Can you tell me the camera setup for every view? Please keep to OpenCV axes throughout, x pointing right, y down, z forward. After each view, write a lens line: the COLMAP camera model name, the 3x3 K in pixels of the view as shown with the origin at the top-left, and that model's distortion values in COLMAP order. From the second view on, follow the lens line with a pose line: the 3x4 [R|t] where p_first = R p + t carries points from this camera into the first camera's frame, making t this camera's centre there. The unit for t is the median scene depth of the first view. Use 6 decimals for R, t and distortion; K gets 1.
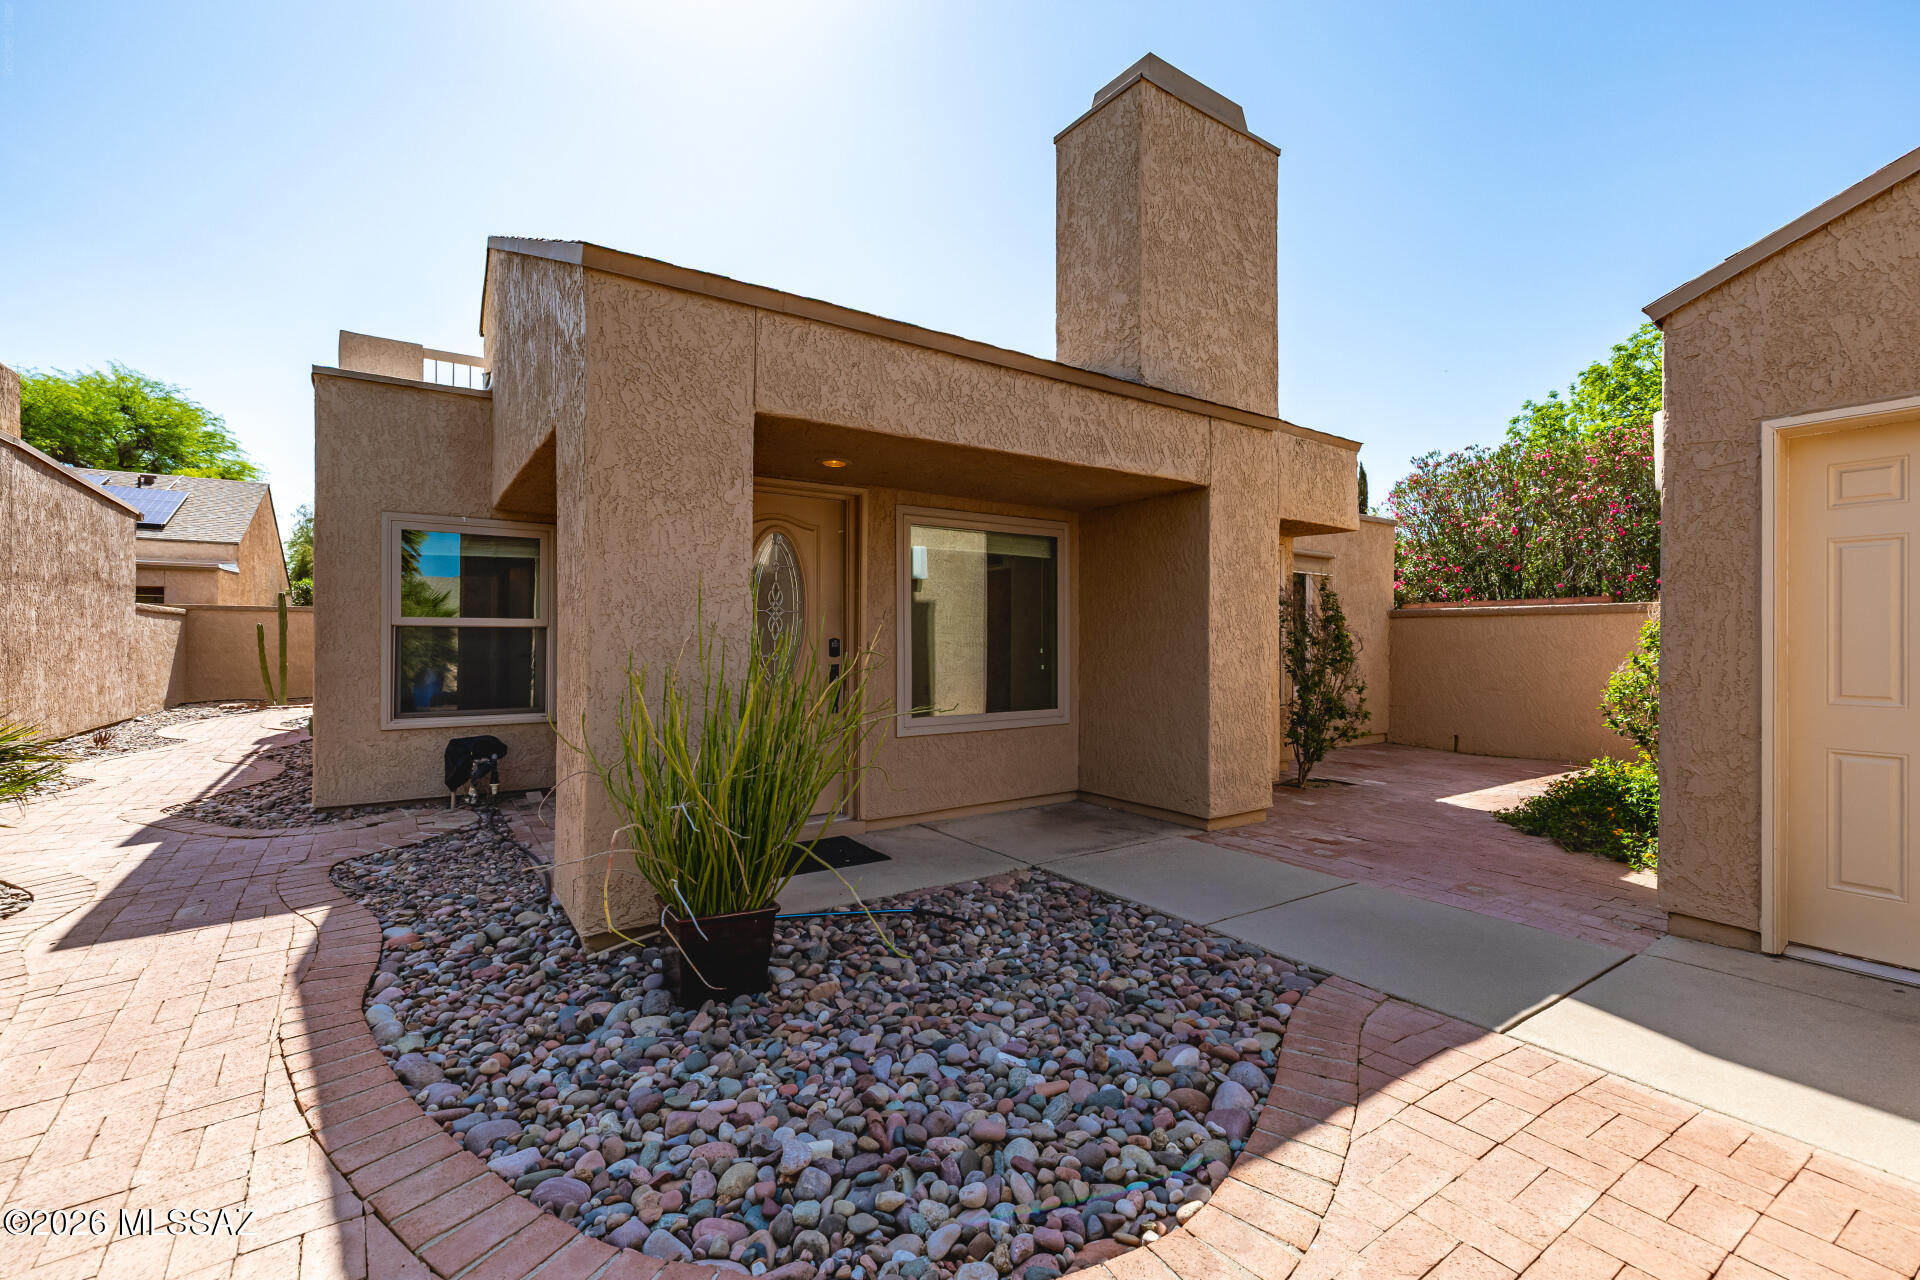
lens RADIAL K [[820.0, 0, 969.0], [0, 820.0, 639.1], [0, 0, 1]] dist [0.005106, 0.000182]
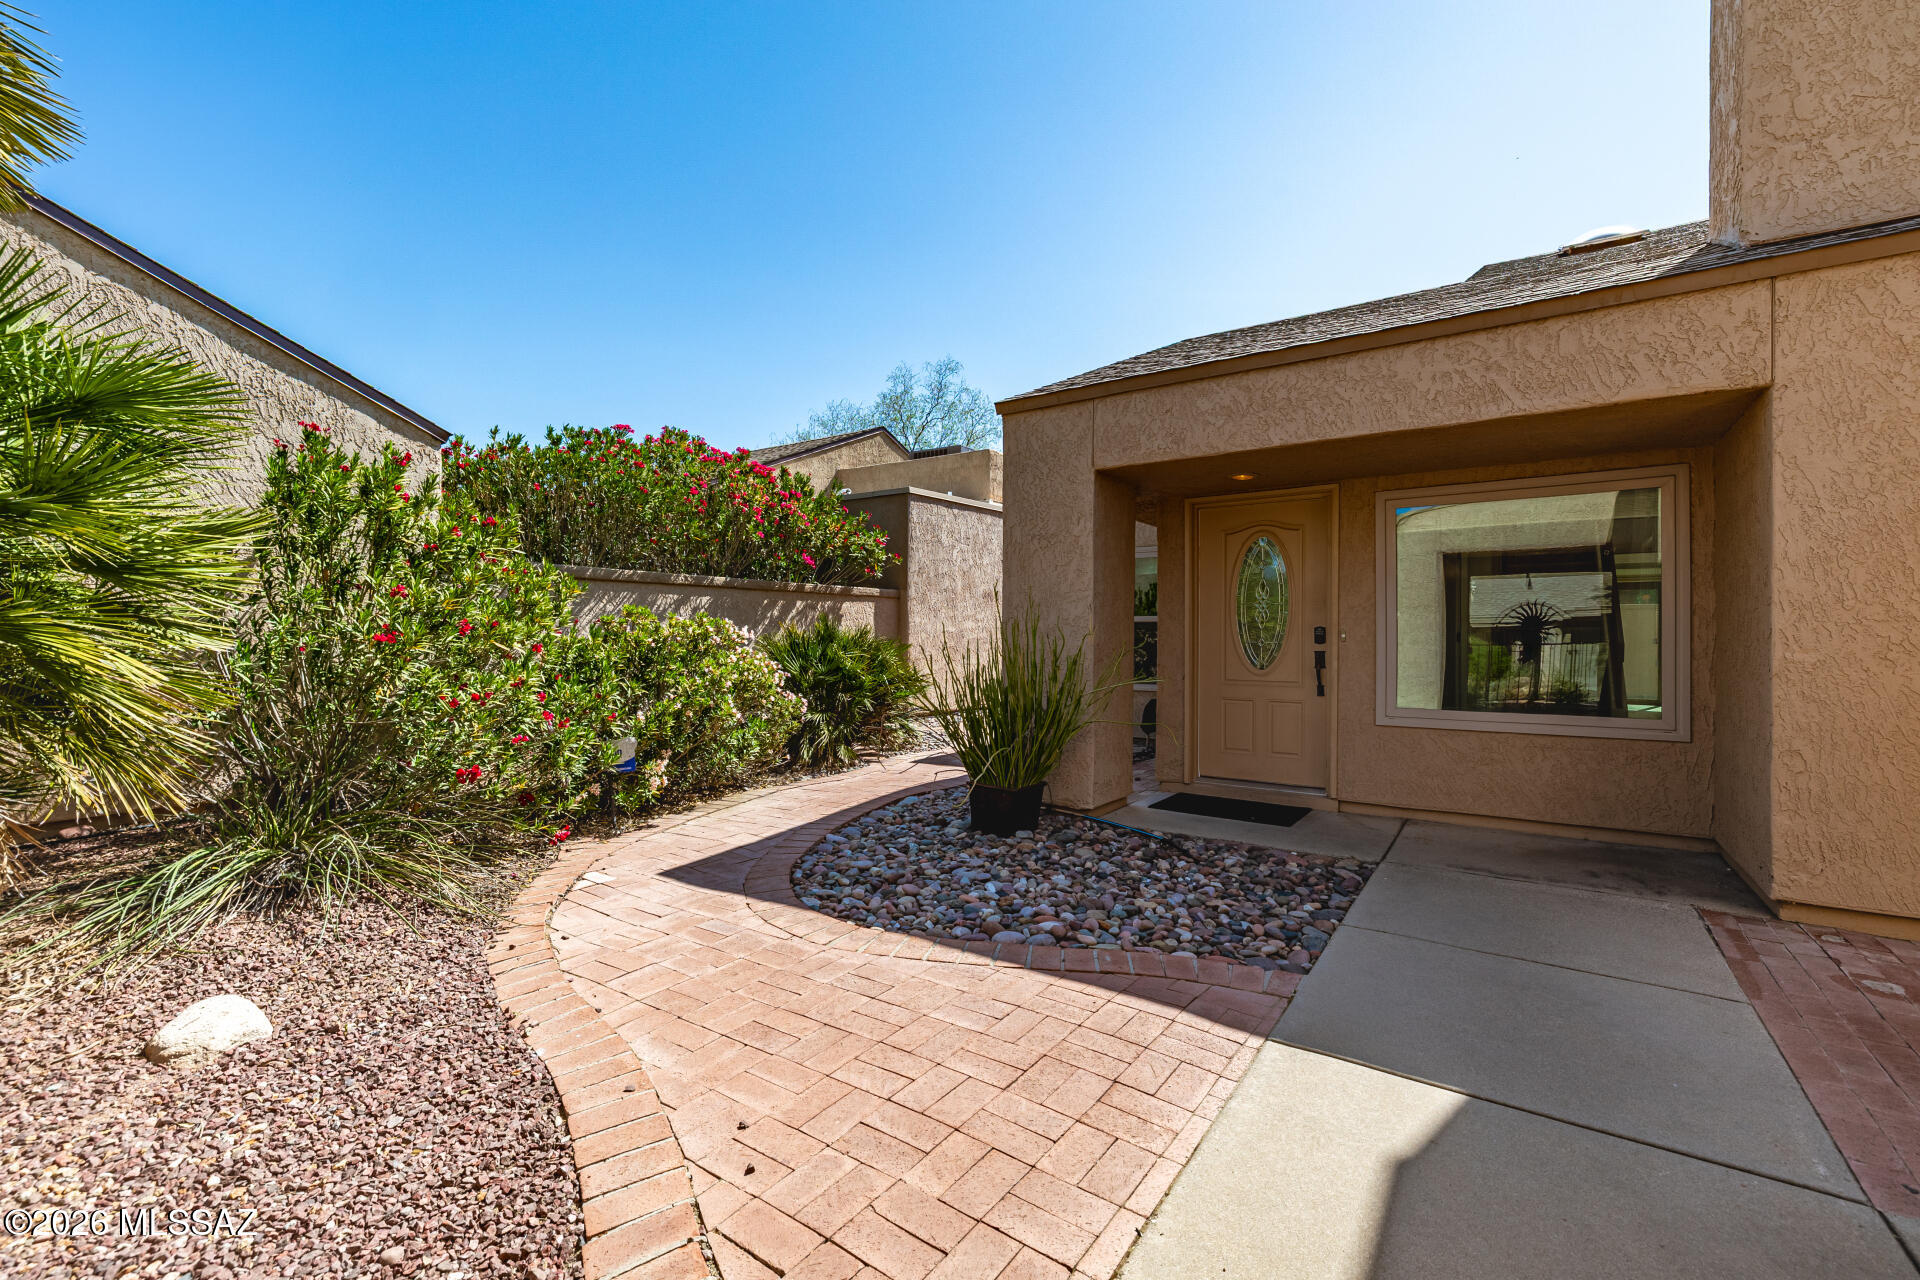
lens RADIAL K [[820.0, 0, 969.0], [0, 820.0, 639.1], [0, 0, 1]] dist [0.005106, 0.000182]
pose [[0.366142, 0.002245, -0.930556, 0.837301], [-0.000292, 0.999997, 0.002298, 0.016590], [0.930559, -0.000570, 0.366142, 0.214715]]
